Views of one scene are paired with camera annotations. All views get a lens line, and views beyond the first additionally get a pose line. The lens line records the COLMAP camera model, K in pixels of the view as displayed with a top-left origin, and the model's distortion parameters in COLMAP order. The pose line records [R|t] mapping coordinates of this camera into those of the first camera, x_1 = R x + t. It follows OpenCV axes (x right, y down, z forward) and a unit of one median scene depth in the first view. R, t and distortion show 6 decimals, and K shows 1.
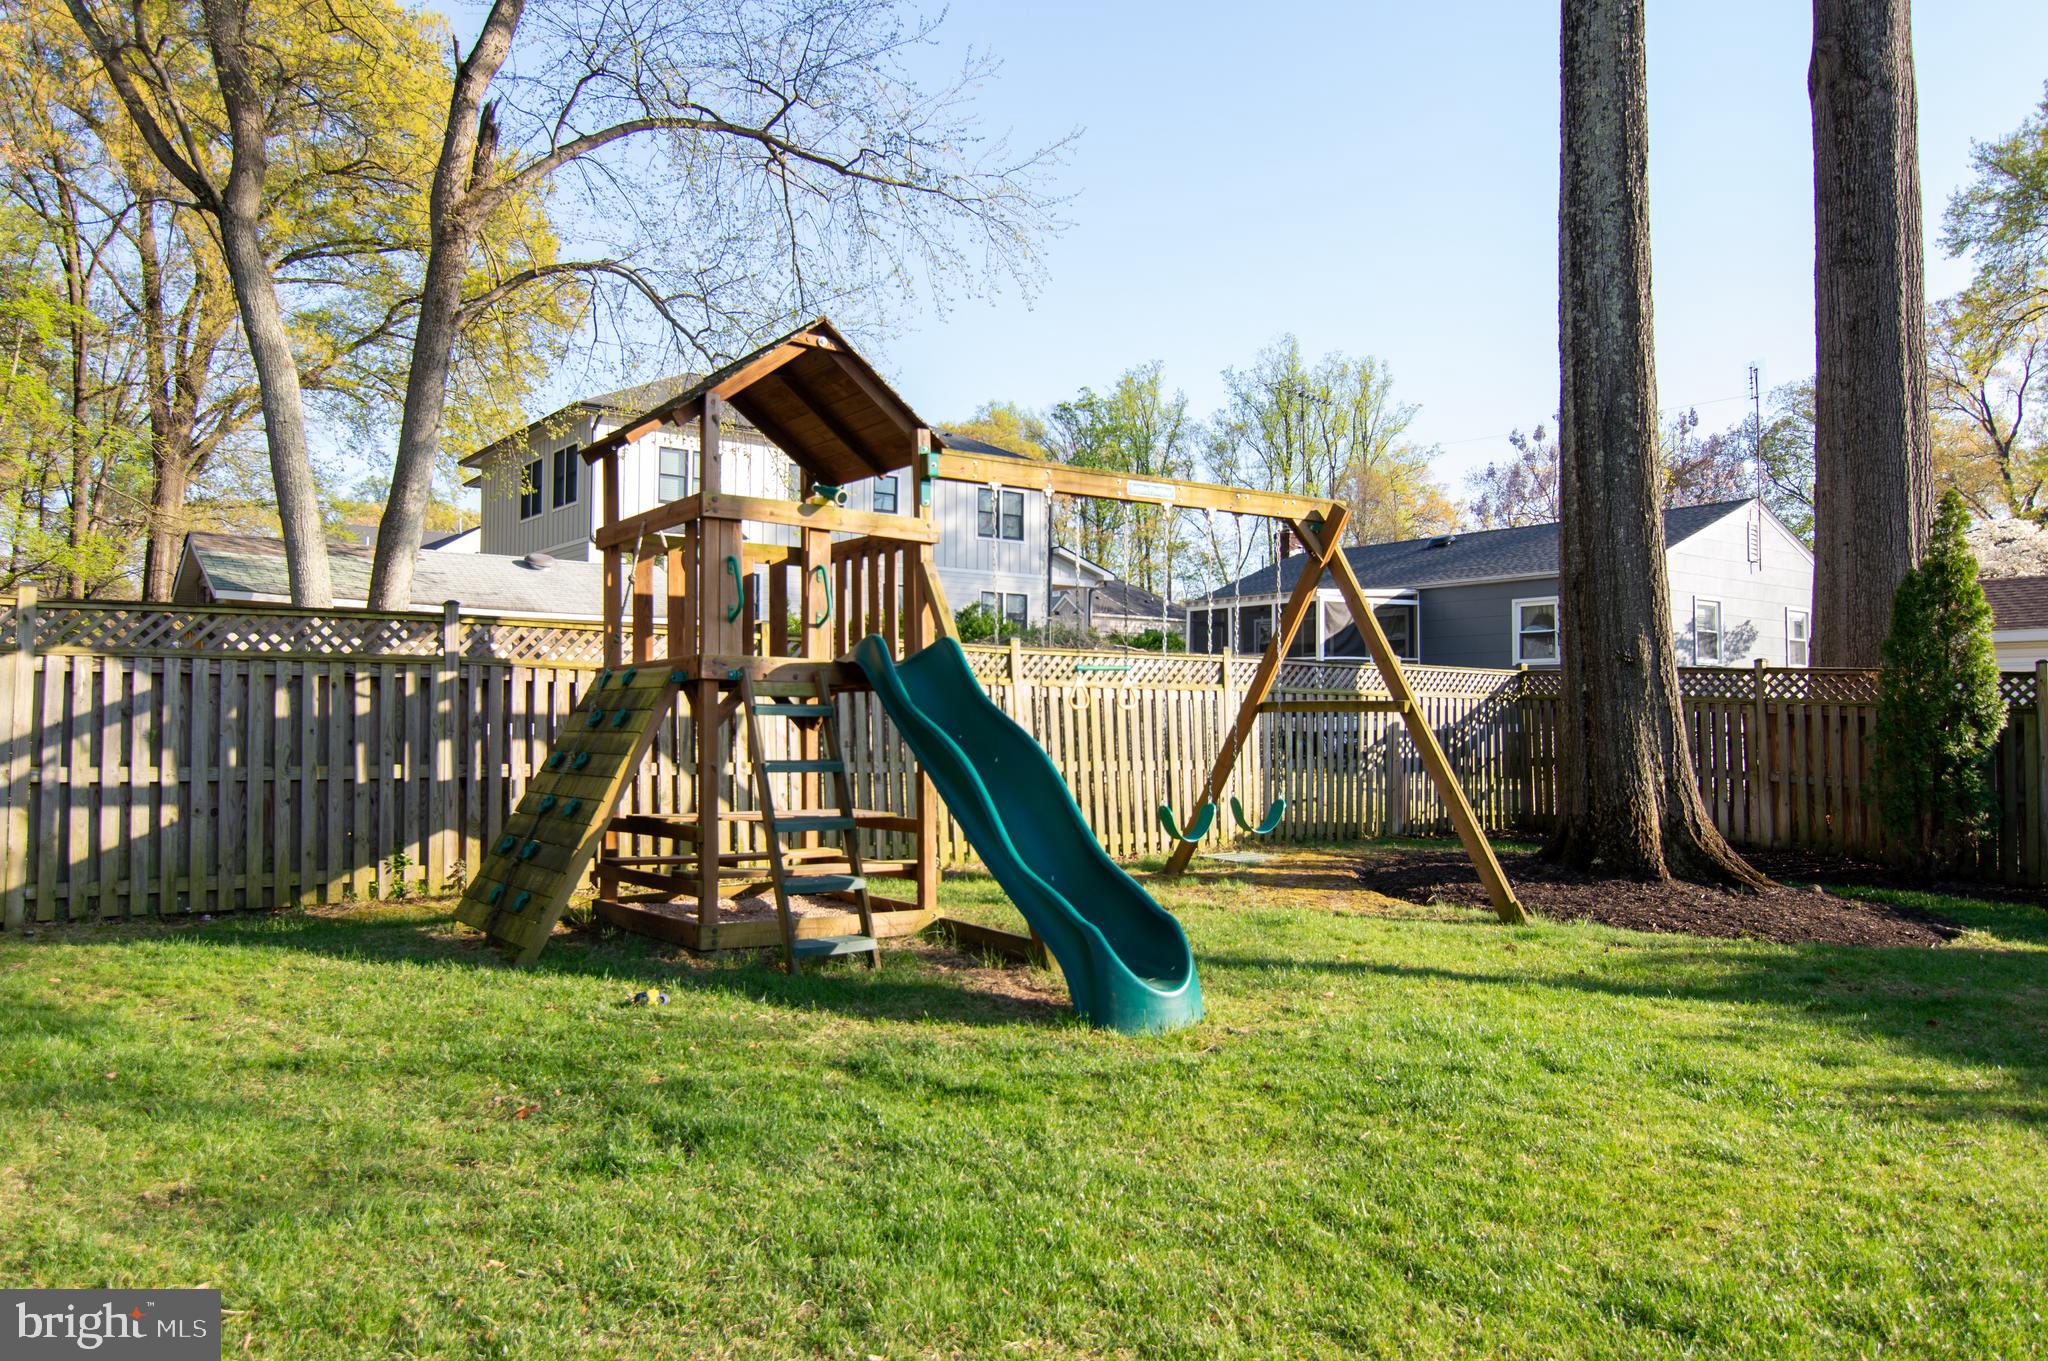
lens RADIAL K [[1414.7, 0, 1002.6], [0, 1414.7, 675.7], [0, 0, 1]] dist [-0.003688, -0.007098]
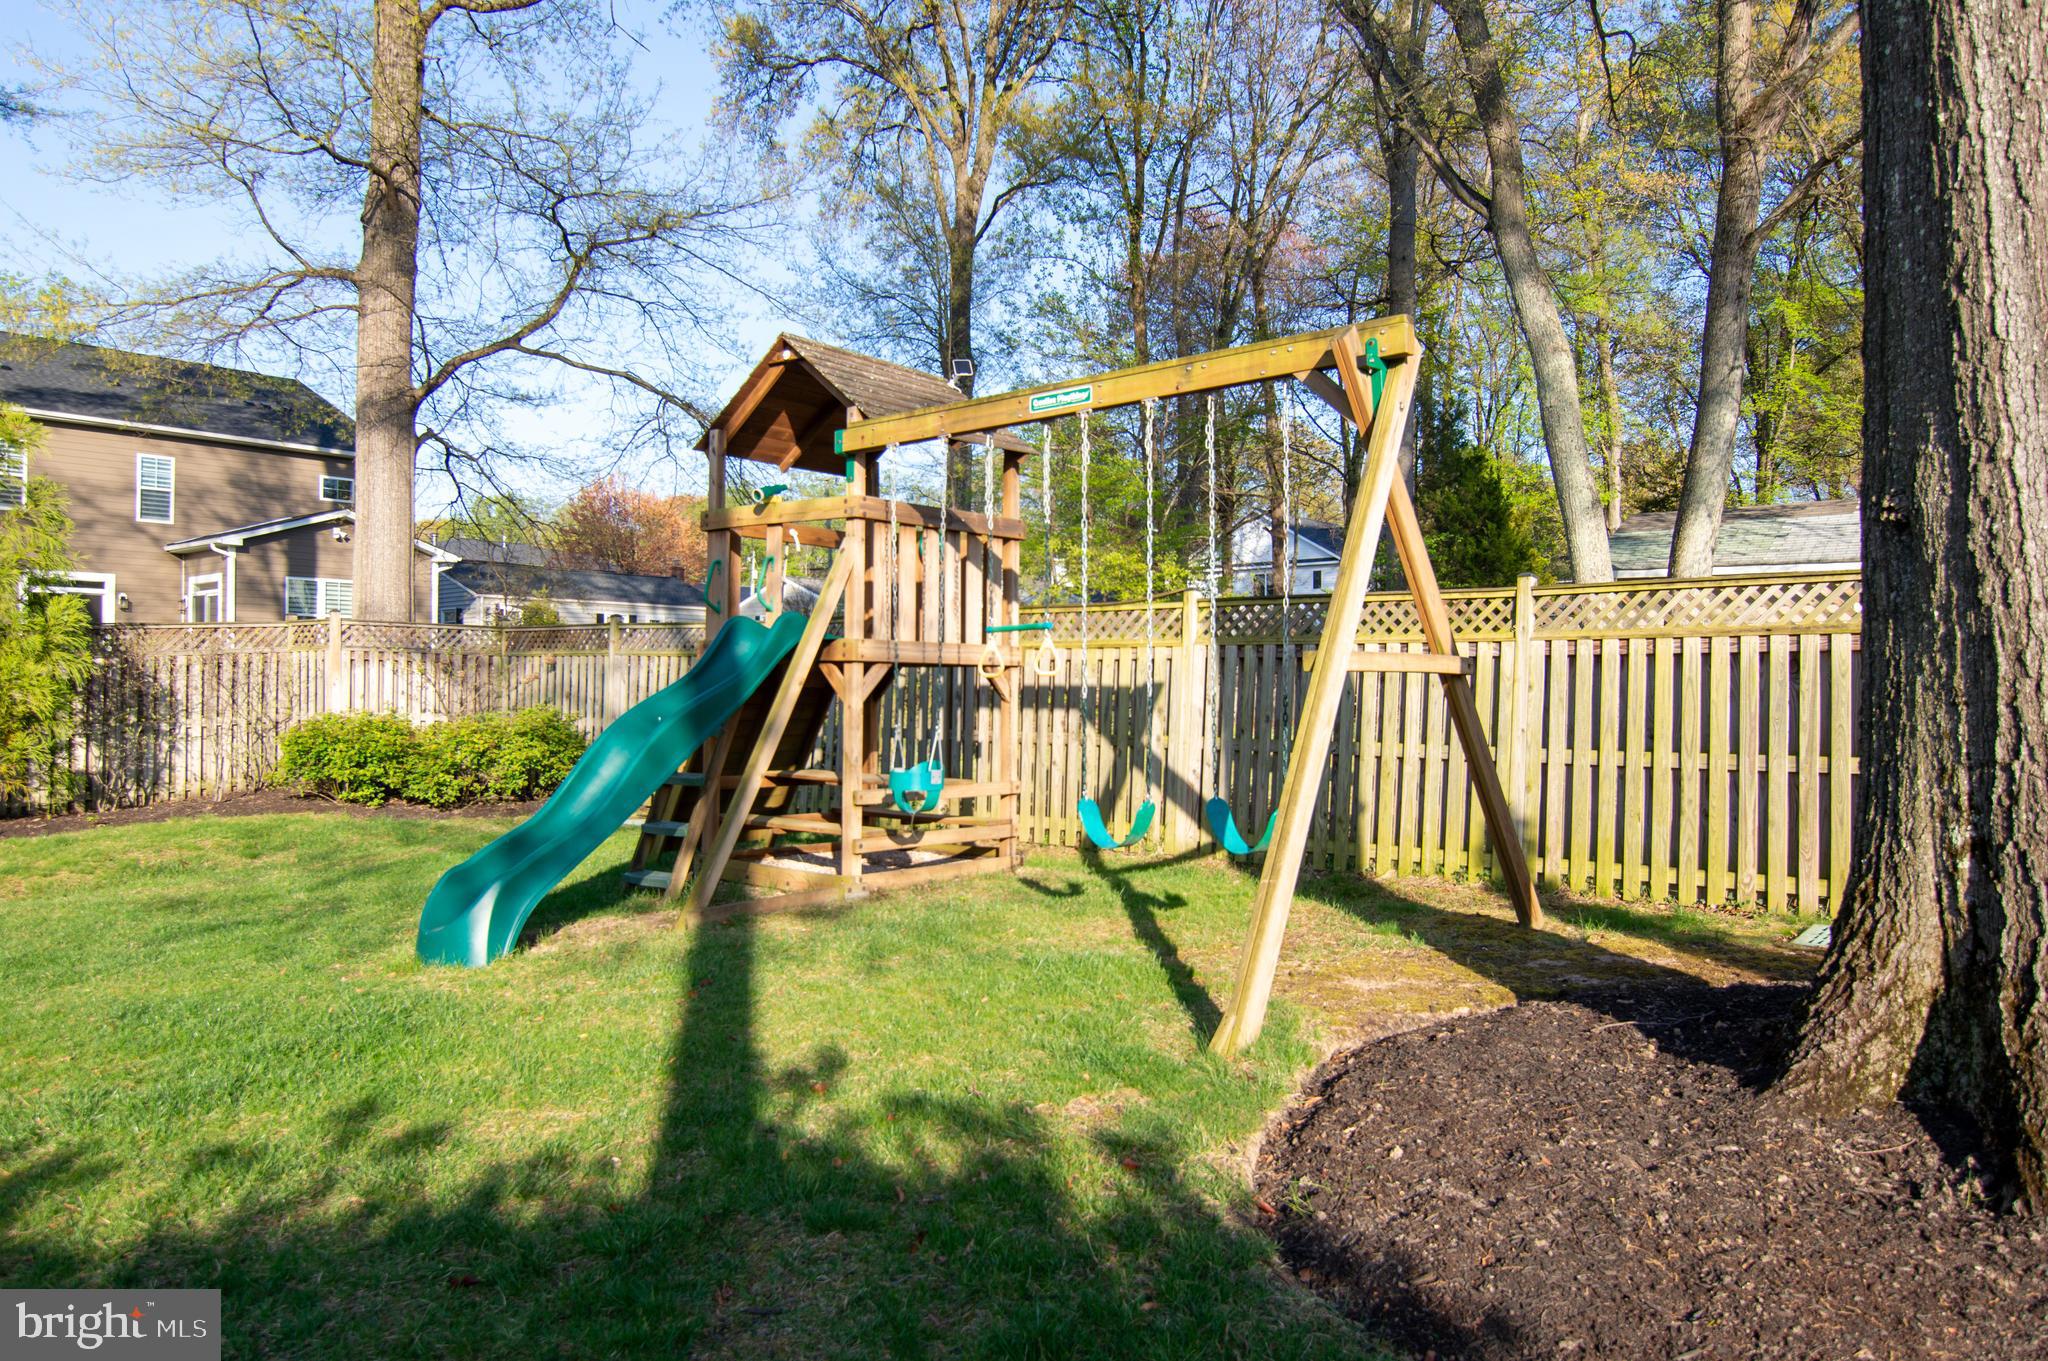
lens RADIAL K [[1410.2, 0, 956.7], [0, 1410.2, 684.3], [0, 0, 1]] dist [0.003444, -0.000414]
pose [[0.204162, -0.010041, -0.978886, 0.587566], [0.029944, 0.999544, -0.004008, 0.021406], [0.978479, -0.028493, 0.204369, 0.521169]]
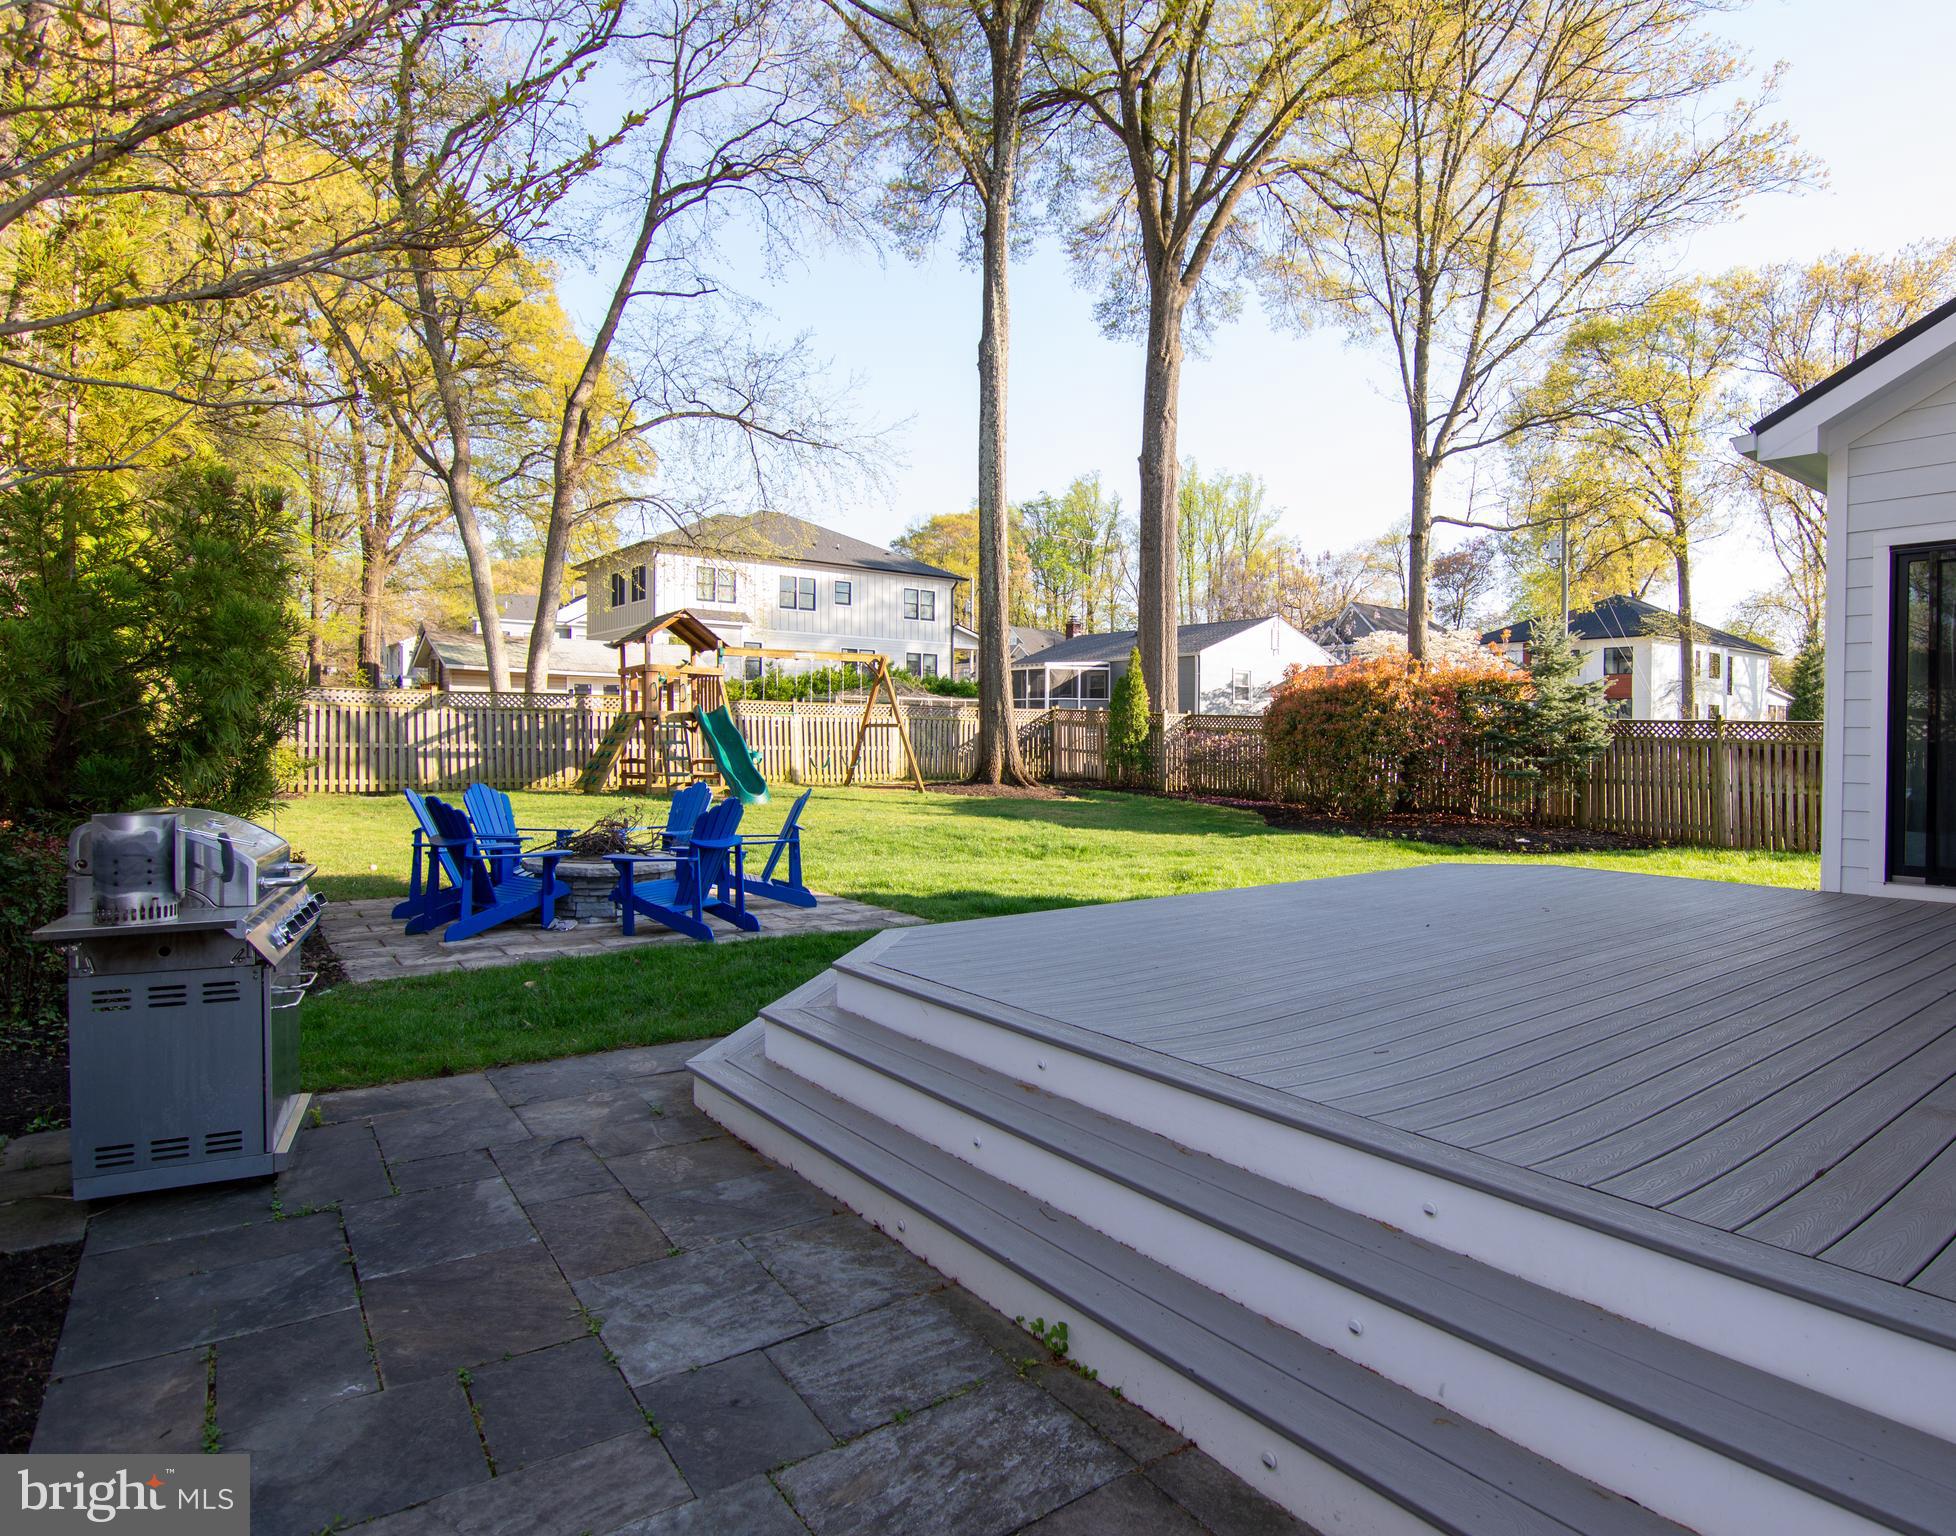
lens RADIAL K [[1135.4, 0, 1135.2], [0, 1135.4, 753.7], [0, 0, 1]] dist [-0.000250, -0.018790]
pose [[0.995846, -0.000727, 0.091049, 0.401826], [-0.003860, 0.998732, 0.050187, -0.030354], [-0.090970, -0.050330, 0.994581, -1.039255]]
